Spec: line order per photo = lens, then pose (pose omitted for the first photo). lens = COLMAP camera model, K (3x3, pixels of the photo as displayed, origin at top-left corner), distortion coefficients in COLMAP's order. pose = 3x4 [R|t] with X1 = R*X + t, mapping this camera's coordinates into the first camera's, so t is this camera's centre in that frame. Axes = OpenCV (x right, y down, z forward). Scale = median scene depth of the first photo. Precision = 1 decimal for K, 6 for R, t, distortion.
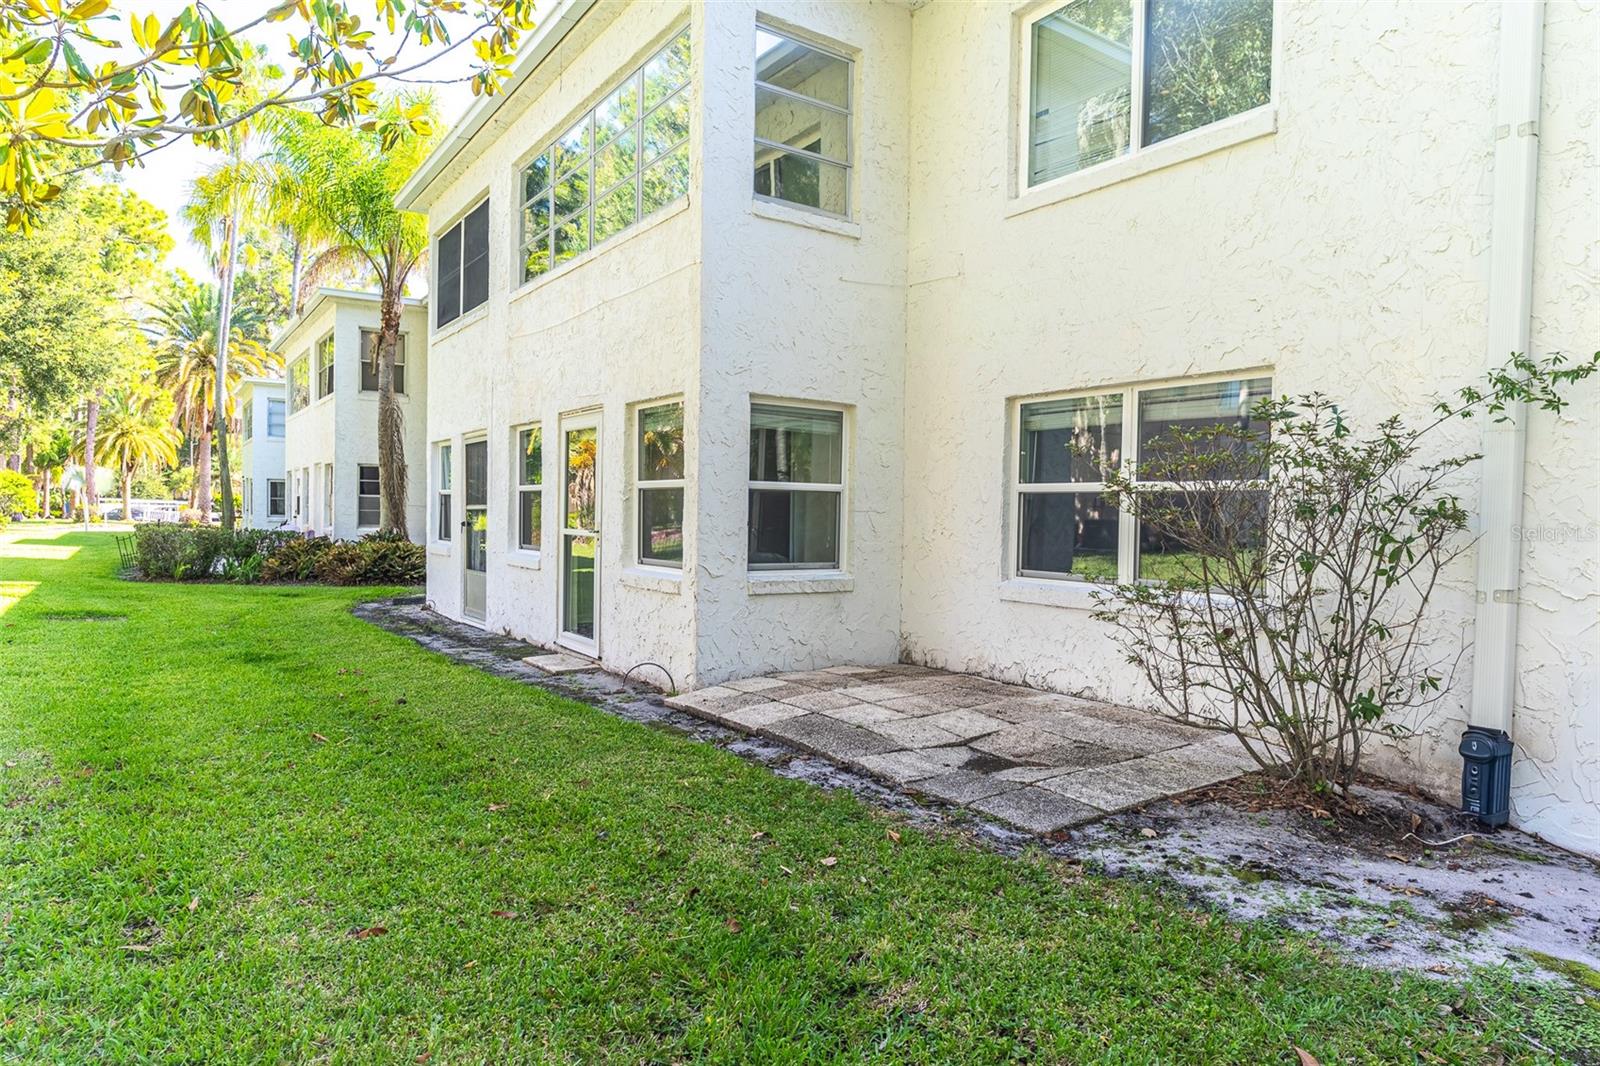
lens RADIAL K [[956.9, 0, 798.2], [0, 956.9, 536.0], [0, 0, 1]] dist [0.028132, -0.001724]
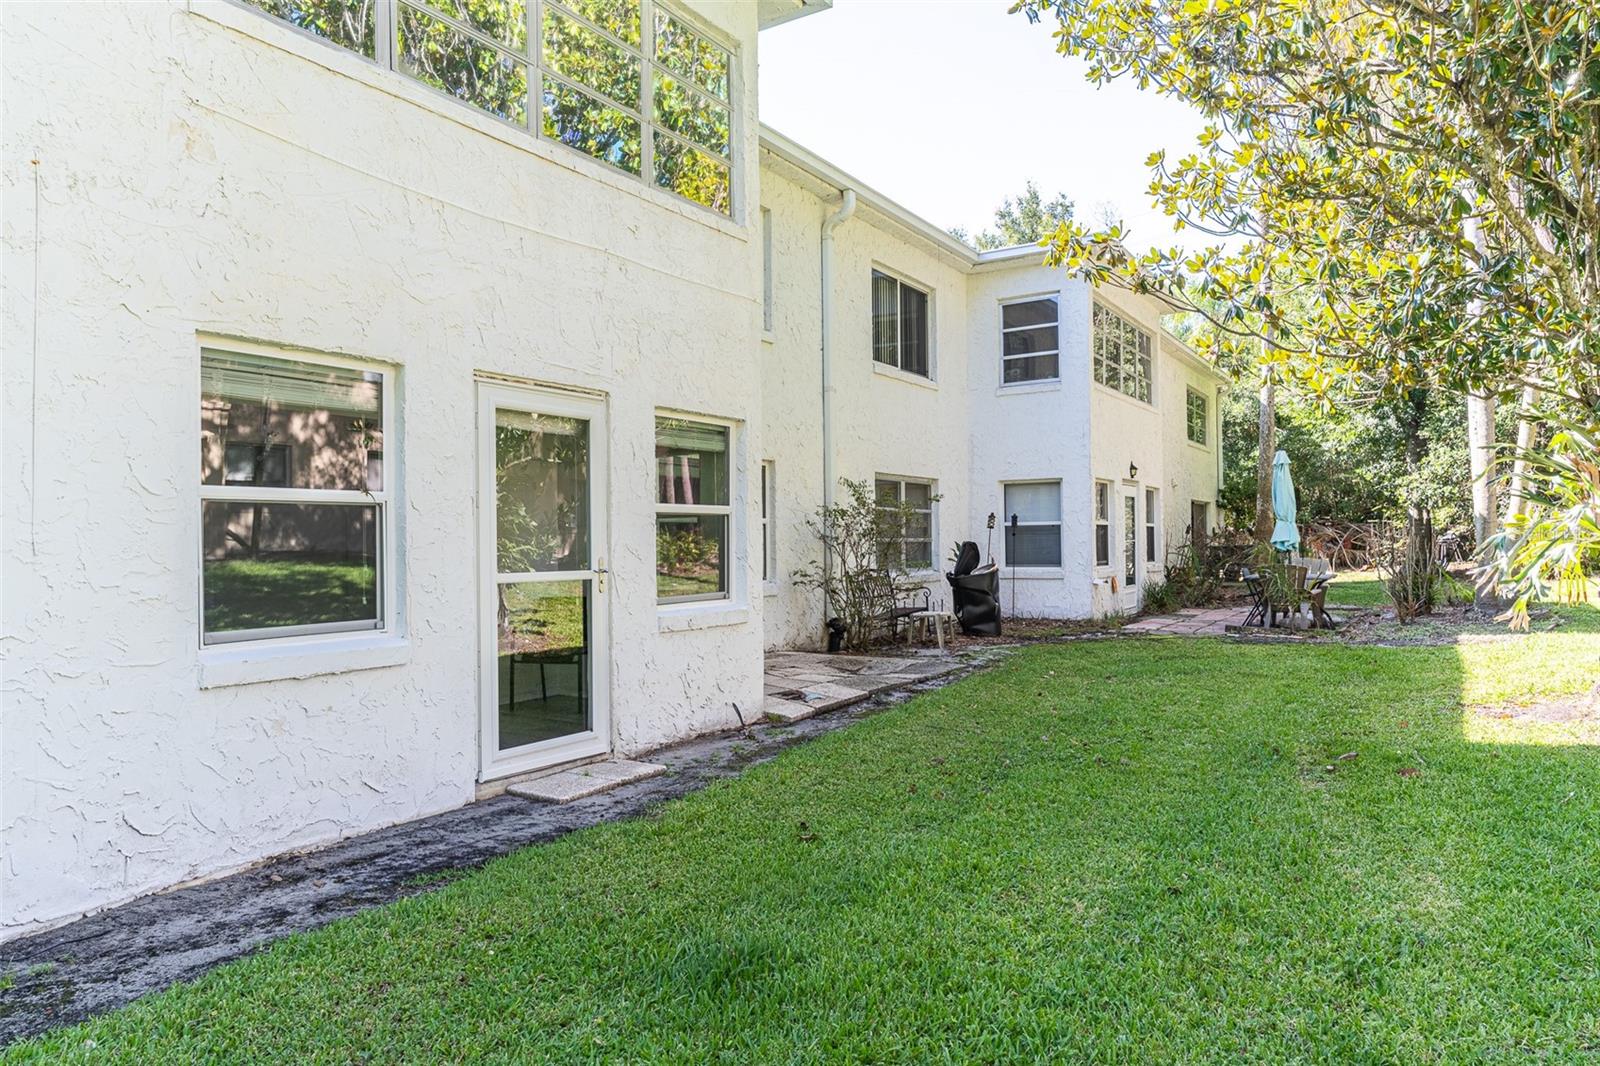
lens RADIAL K [[1021.8, 0, 800.6], [0, 1021.8, 529.3], [0, 0, 1]] dist [0.006859, 0.002761]
pose [[-0.384465, 0.002671, 0.923136, -1.236176], [0.034865, 0.999324, 0.011629, -0.048398], [-0.922481, 0.036656, -0.384298, 1.508769]]
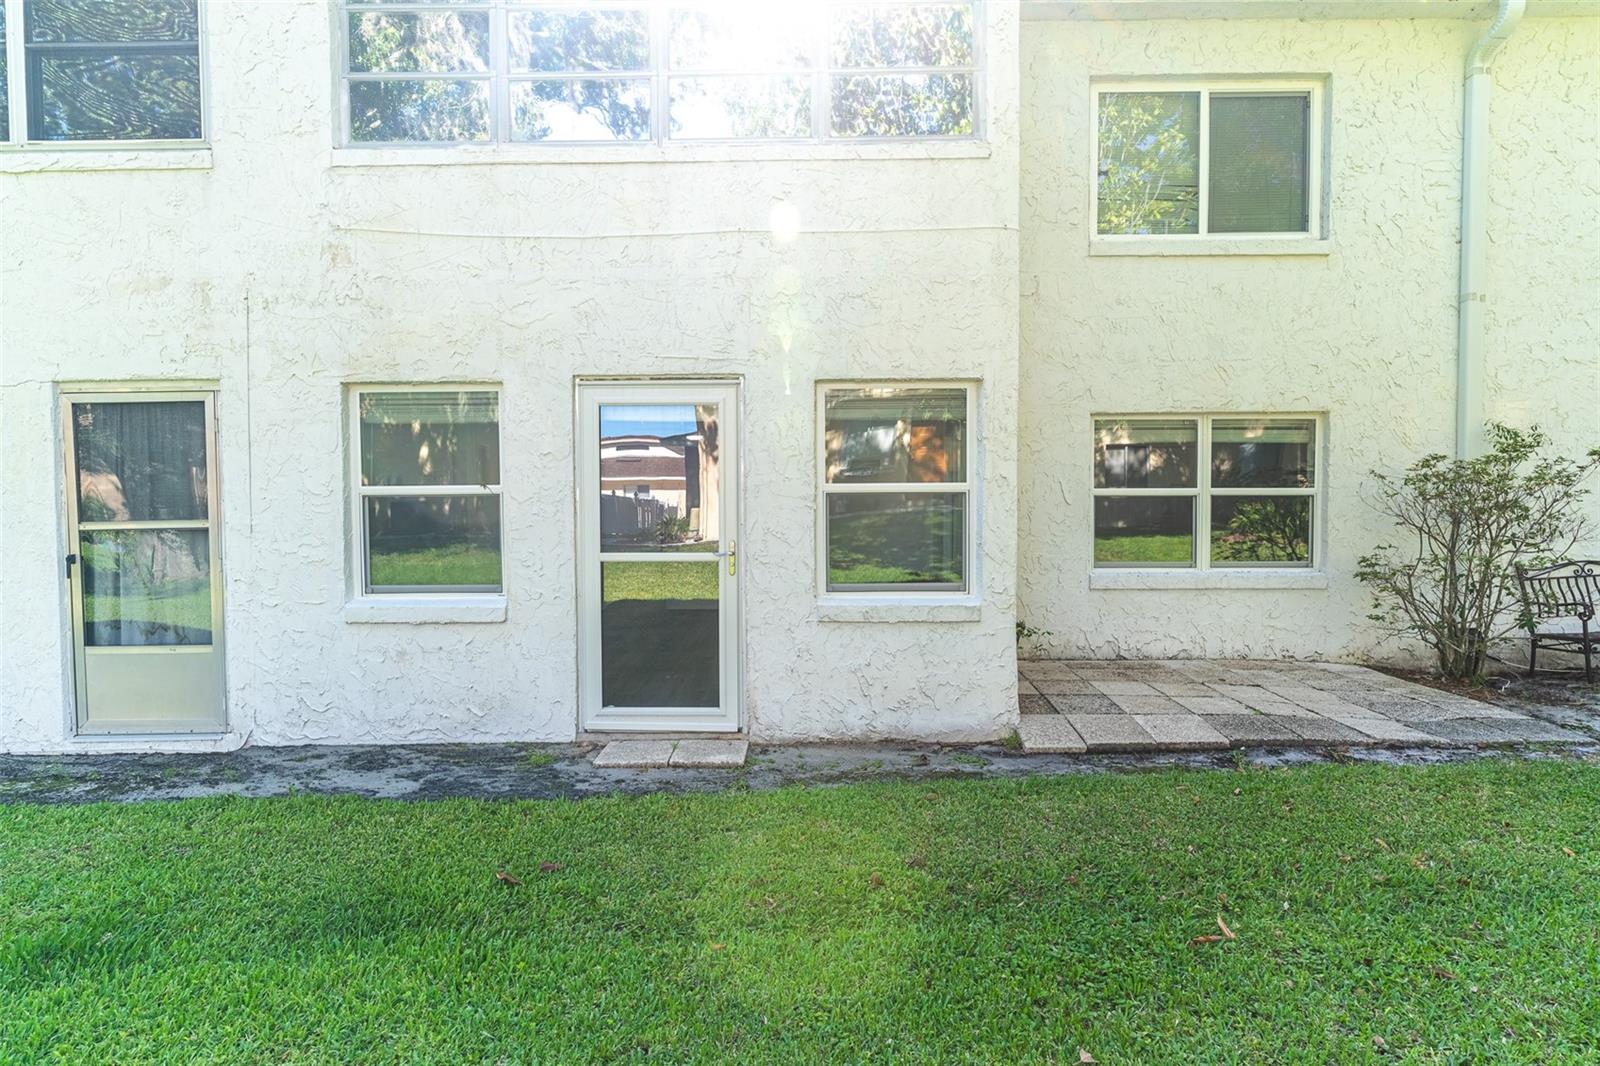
lens RADIAL K [[821.5, 0, 797.7], [0, 821.5, 538.1], [0, 0, 1]] dist [0.001291, 0.000841]
pose [[0.583525, -0.044499, 0.810875, -0.850812], [0.038160, 0.998897, 0.027356, -0.038320], [-0.811198, 0.014980, 0.584579, 0.762760]]
